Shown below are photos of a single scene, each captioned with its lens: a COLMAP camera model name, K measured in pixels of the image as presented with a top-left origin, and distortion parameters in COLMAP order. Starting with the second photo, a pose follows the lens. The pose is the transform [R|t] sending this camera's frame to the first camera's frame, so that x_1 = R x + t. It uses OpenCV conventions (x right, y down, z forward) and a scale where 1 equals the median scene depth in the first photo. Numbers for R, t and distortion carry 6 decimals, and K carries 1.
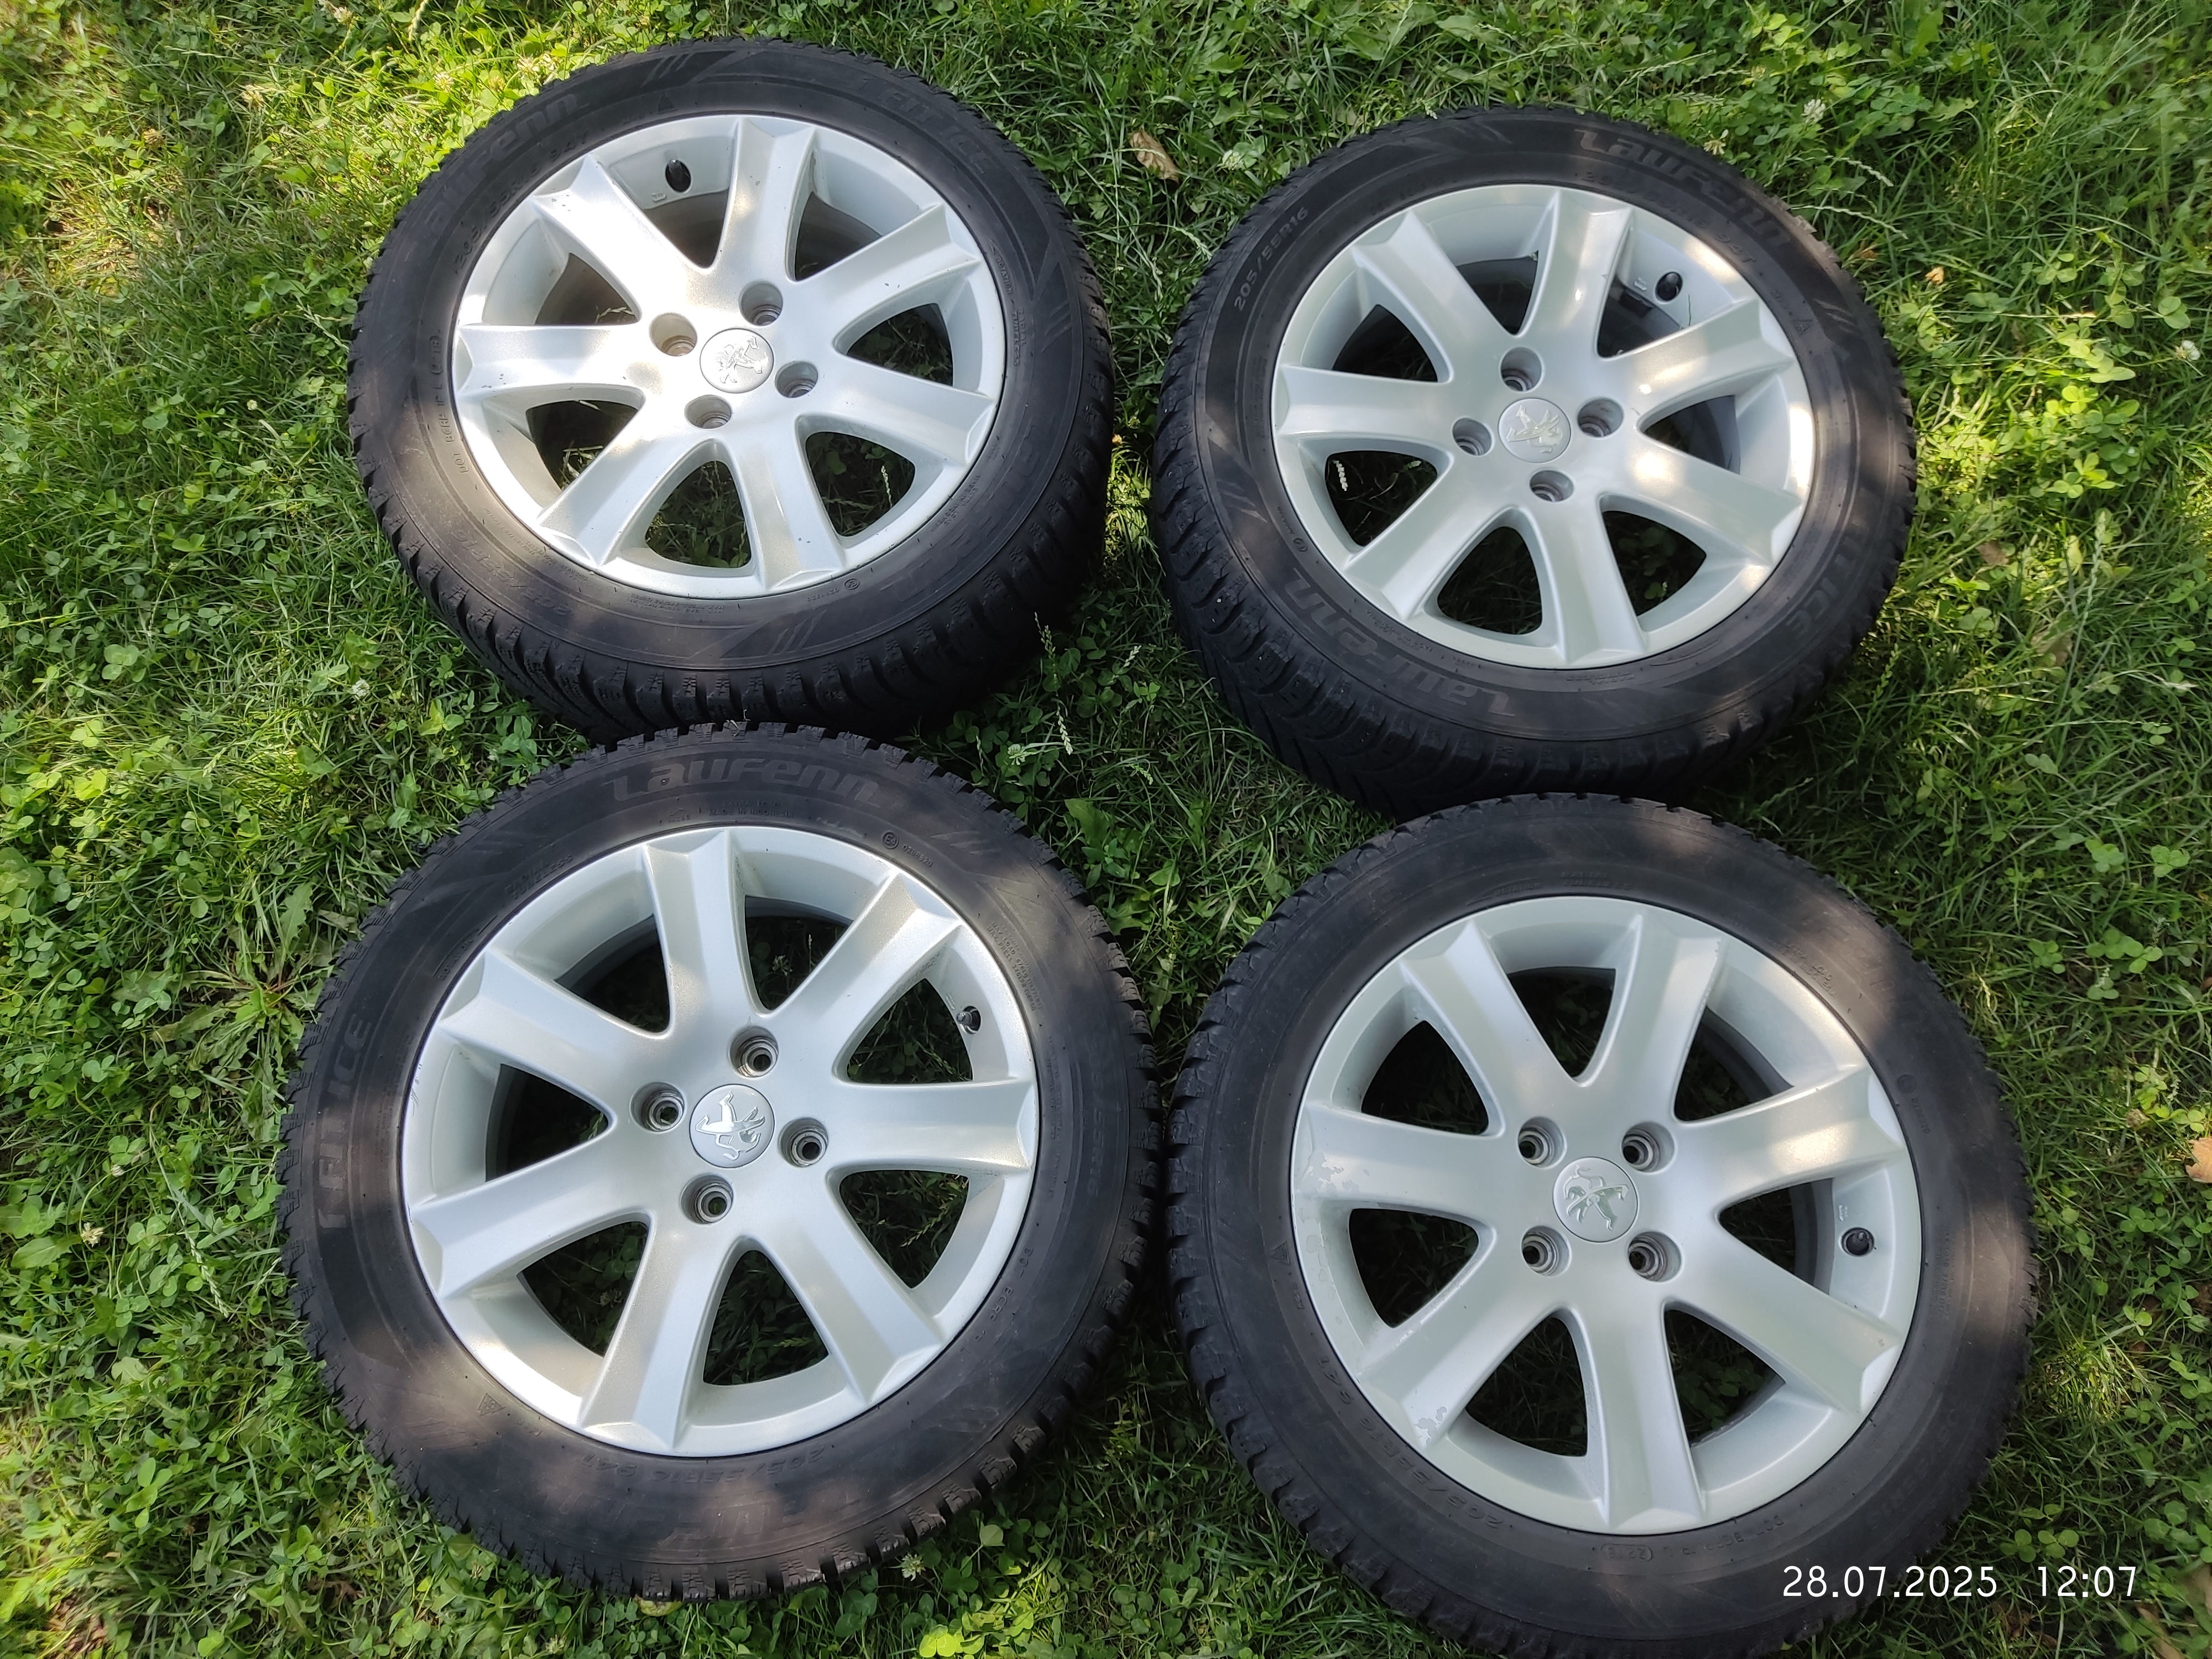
lens RADIAL K [[1620.3, 0, 1118.7], [0, 1620.3, 877.8], [0, 0, 1]] dist [0.051340, -0.092864]
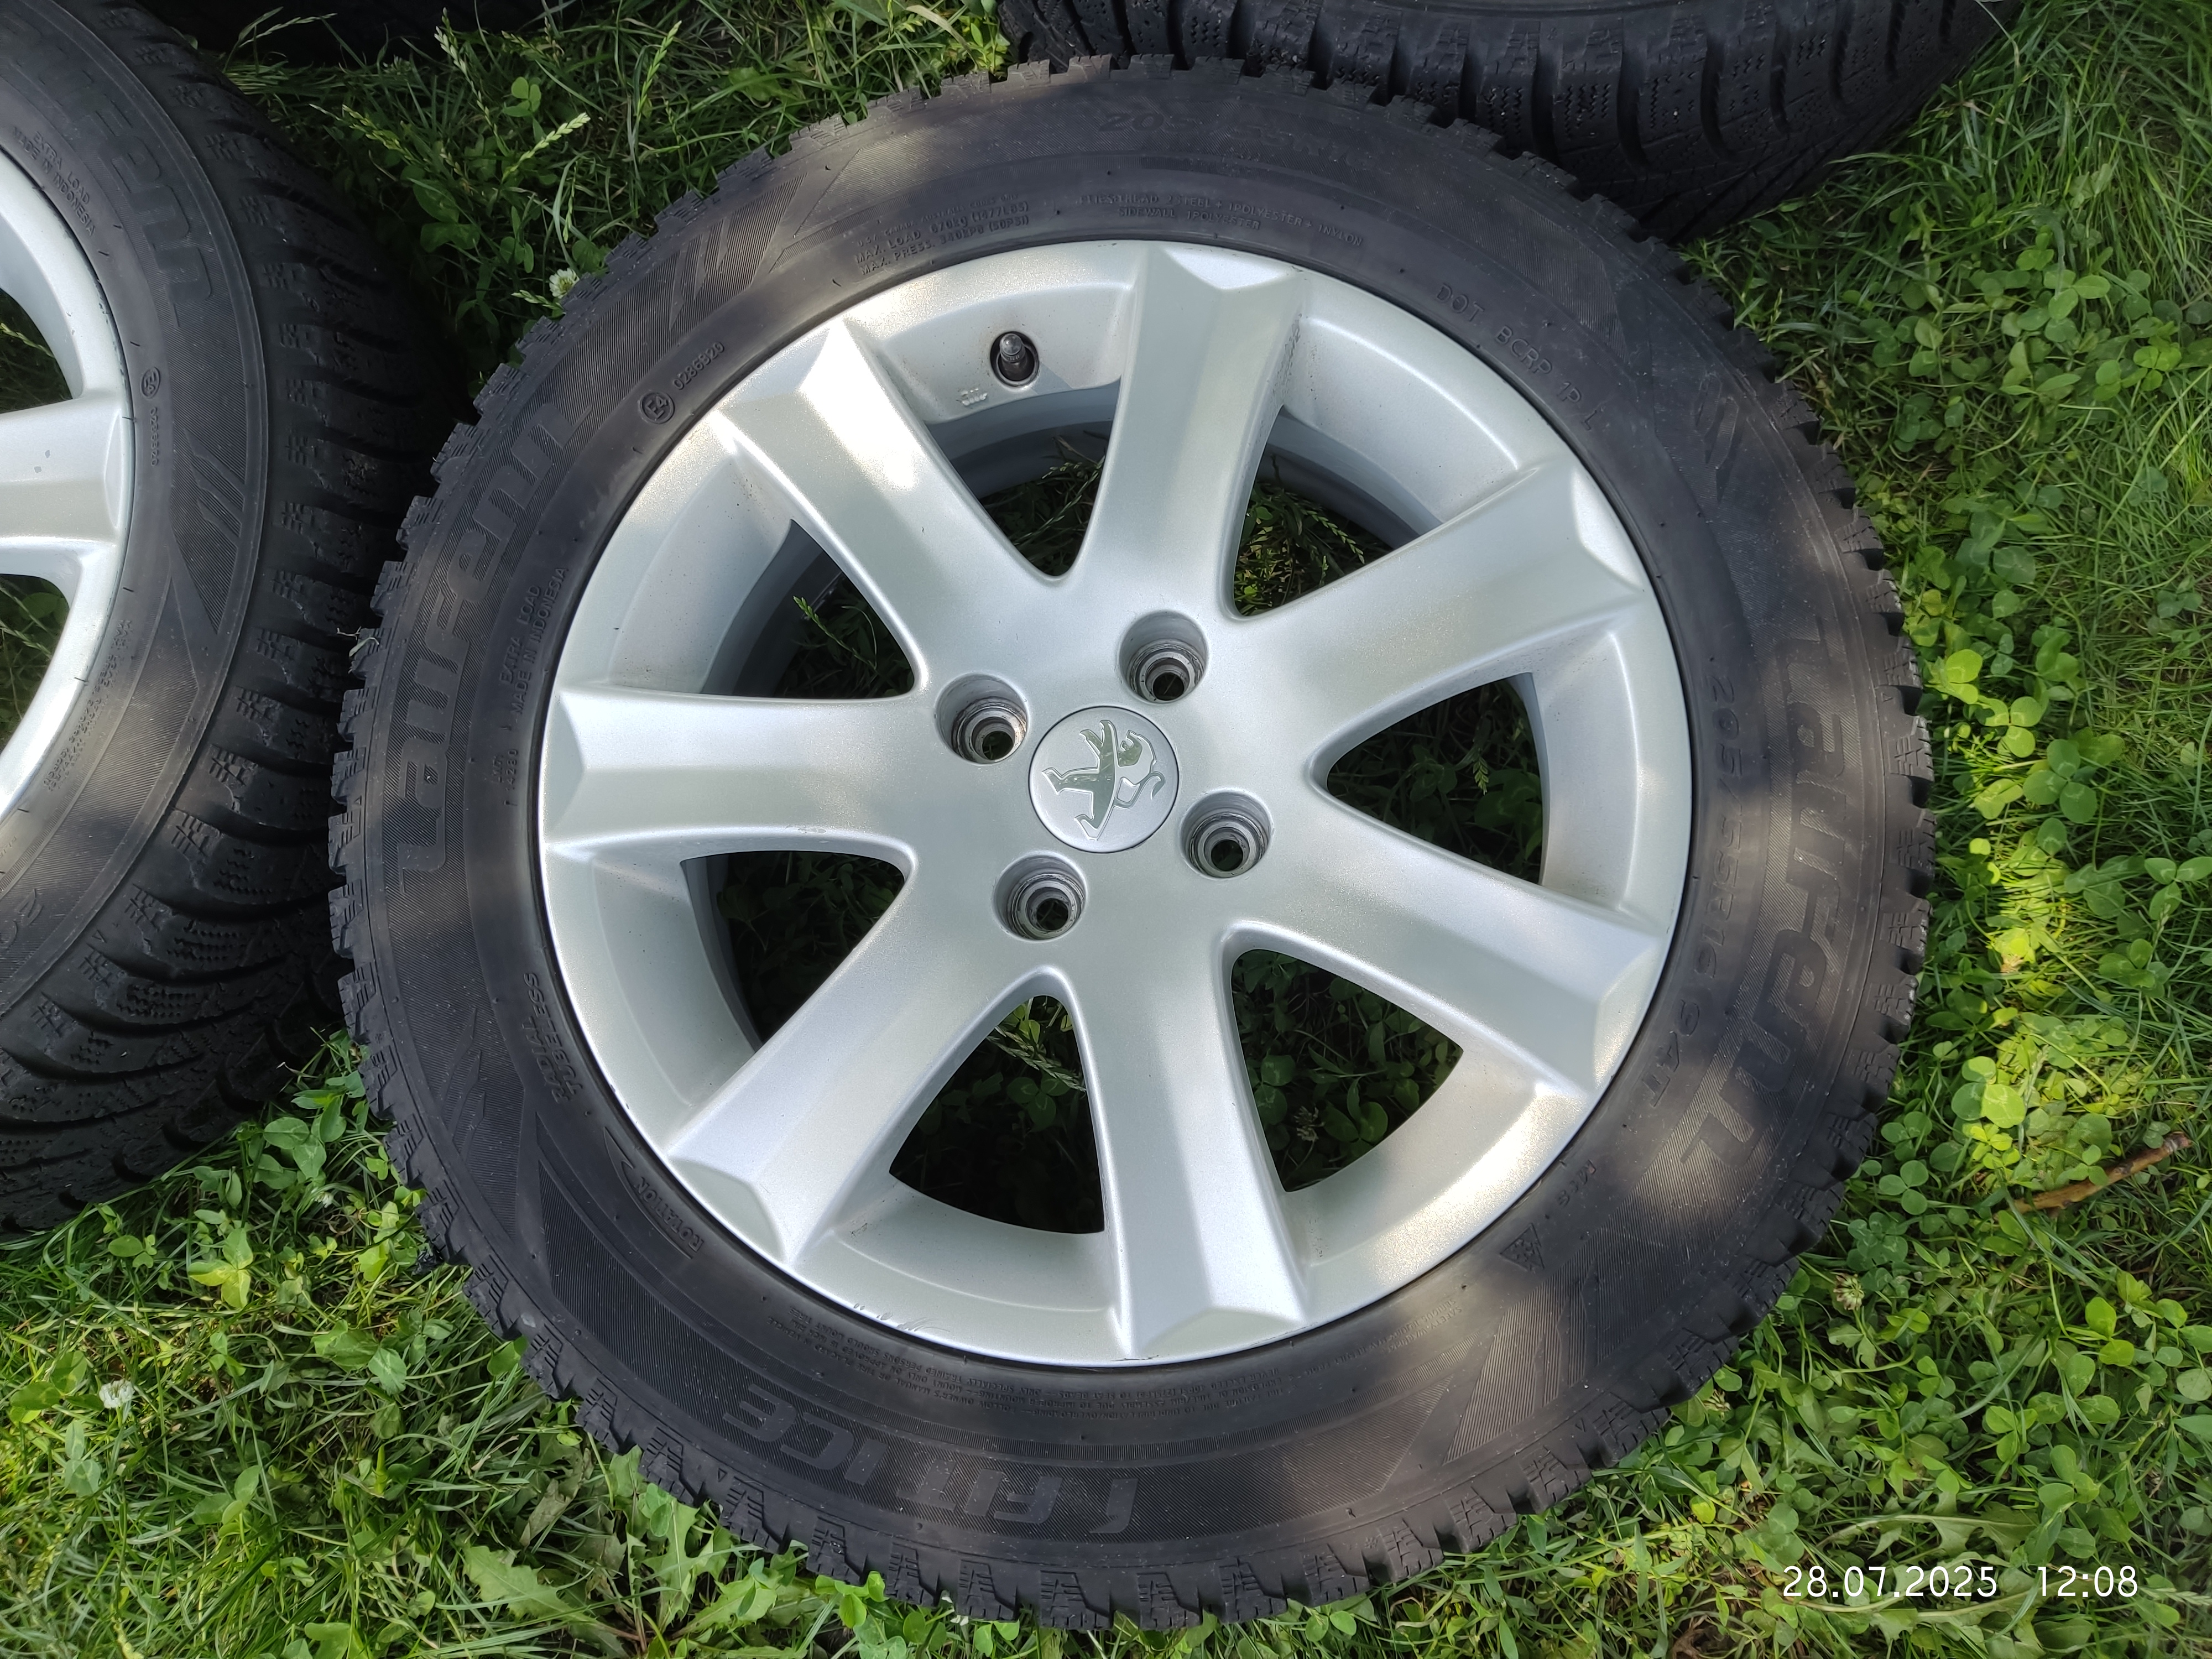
lens RADIAL K [[1620.3, 0, 1118.7], [0, 1620.3, 877.8], [0, 0, 1]] dist [0.051340, -0.092864]
pose [[0.227250, -0.967793, 0.108324, -0.286268], [0.951357, 0.244389, 0.187601, 0.054619], [-0.208032, 0.060423, 0.976254, 0.402162]]
